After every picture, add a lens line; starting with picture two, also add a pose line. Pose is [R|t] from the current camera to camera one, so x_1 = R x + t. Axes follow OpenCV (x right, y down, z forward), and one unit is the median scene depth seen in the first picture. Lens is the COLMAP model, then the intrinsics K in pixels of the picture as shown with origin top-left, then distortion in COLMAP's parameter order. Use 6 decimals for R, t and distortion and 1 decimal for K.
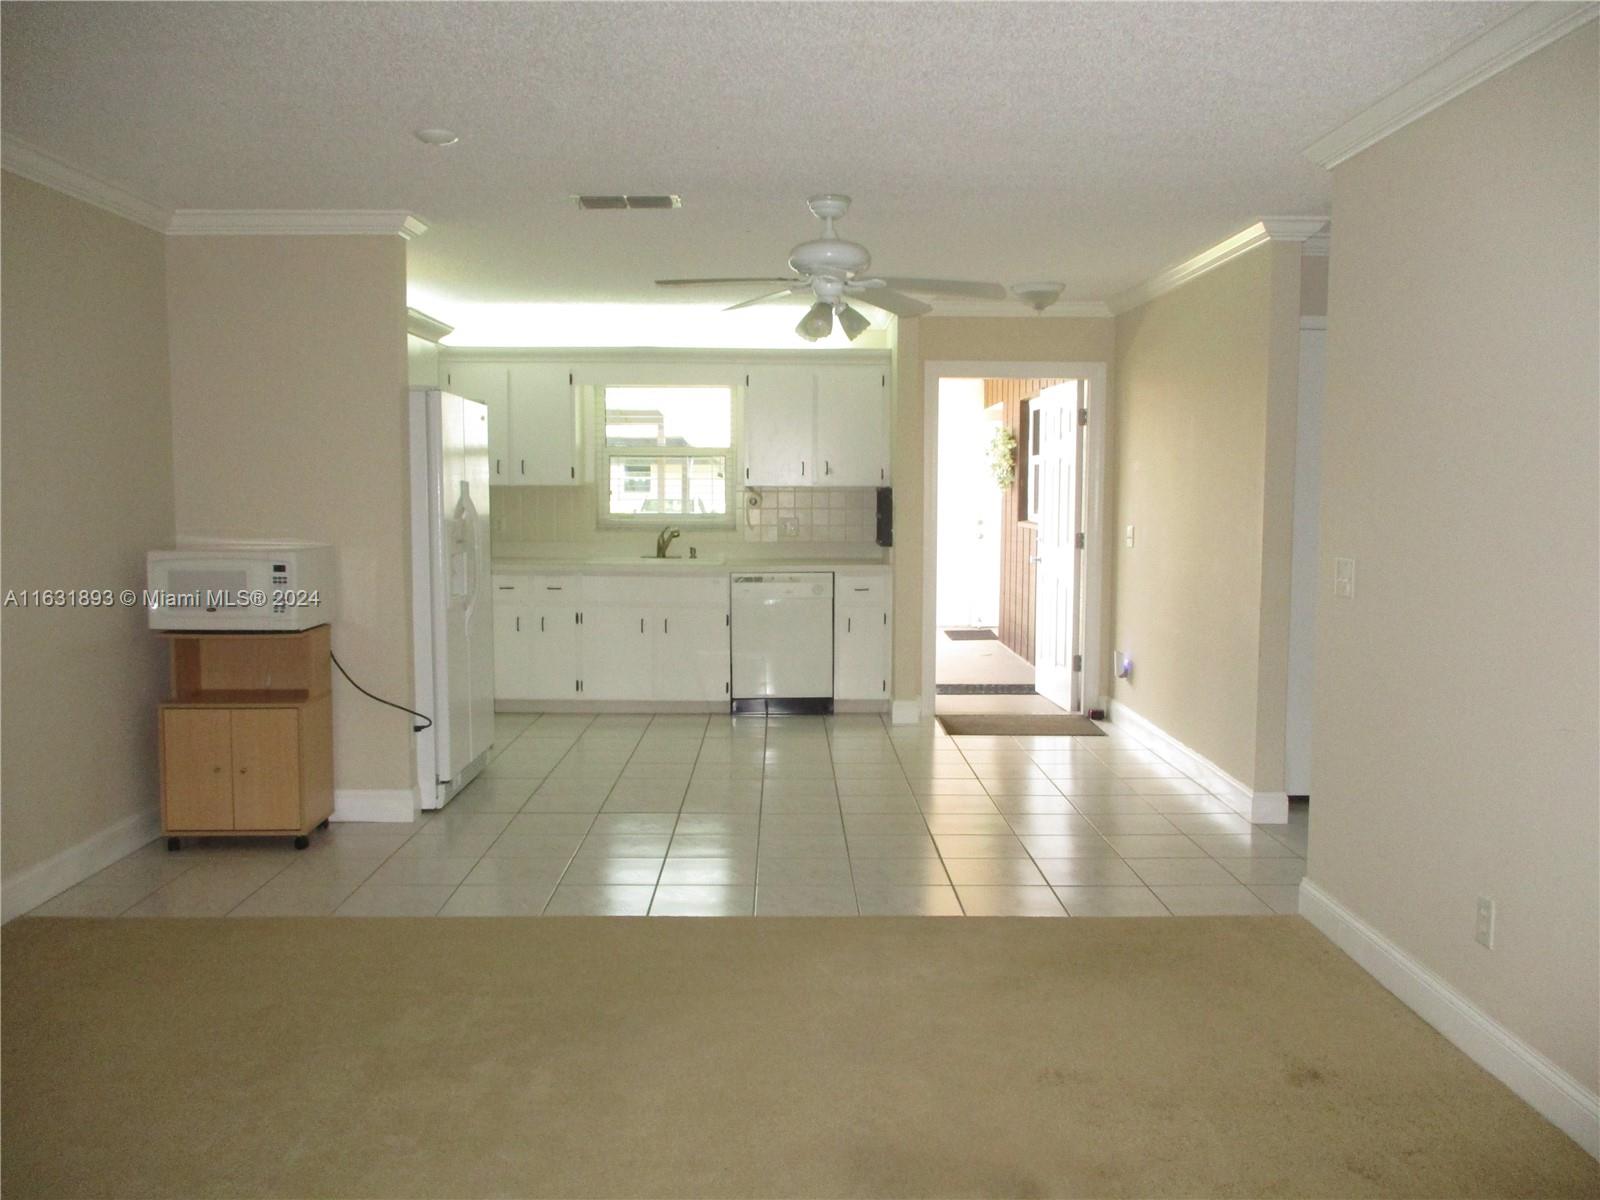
lens RADIAL K [[1386.1, 0, 800.0], [0, 1386.1, 600.0], [0, 0, 1]] dist [-0.013115, -0.006367]
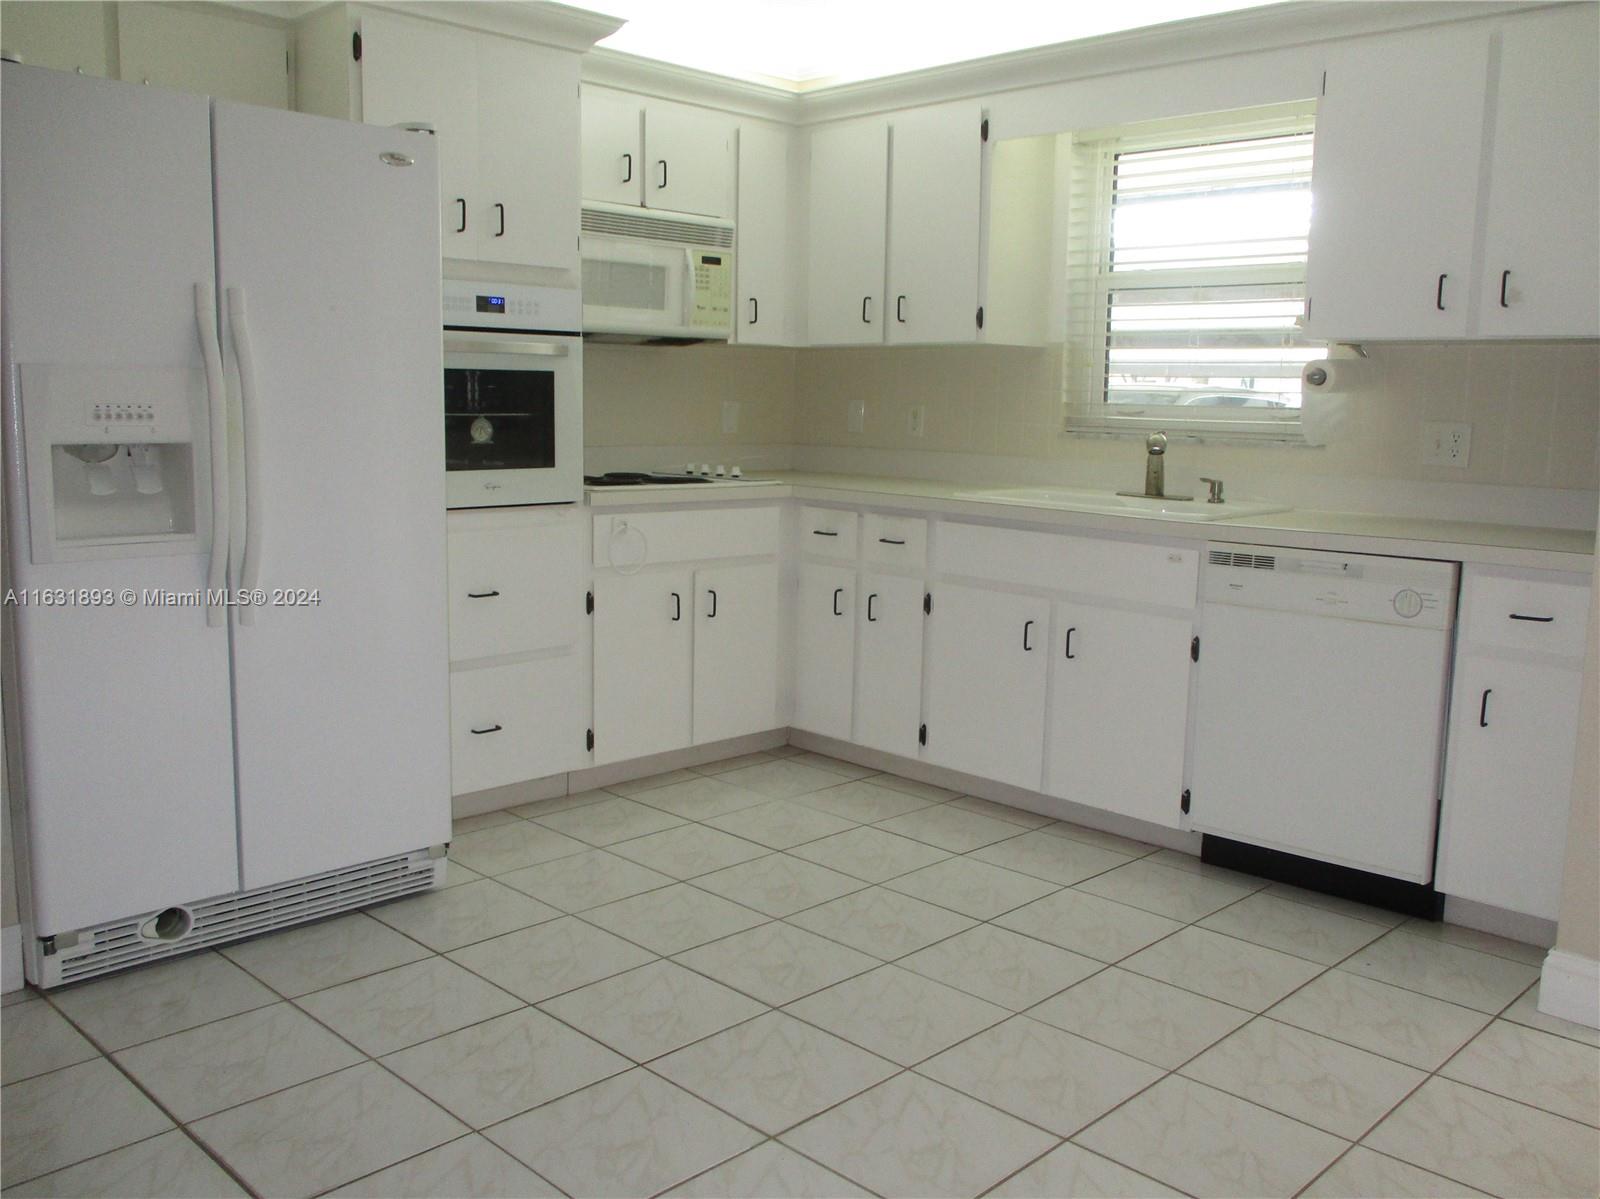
lens RADIAL K [[1386.1, 0, 800.0], [0, 1386.1, 599.5], [0, 0, 1]] dist [-0.013115, -0.006367]
pose [[0.702969, 0.115301, -0.701812, 0.161791], [-0.079199, 0.993325, 0.083864, -0.027186], [0.706797, -0.003371, 0.707408, 0.602385]]
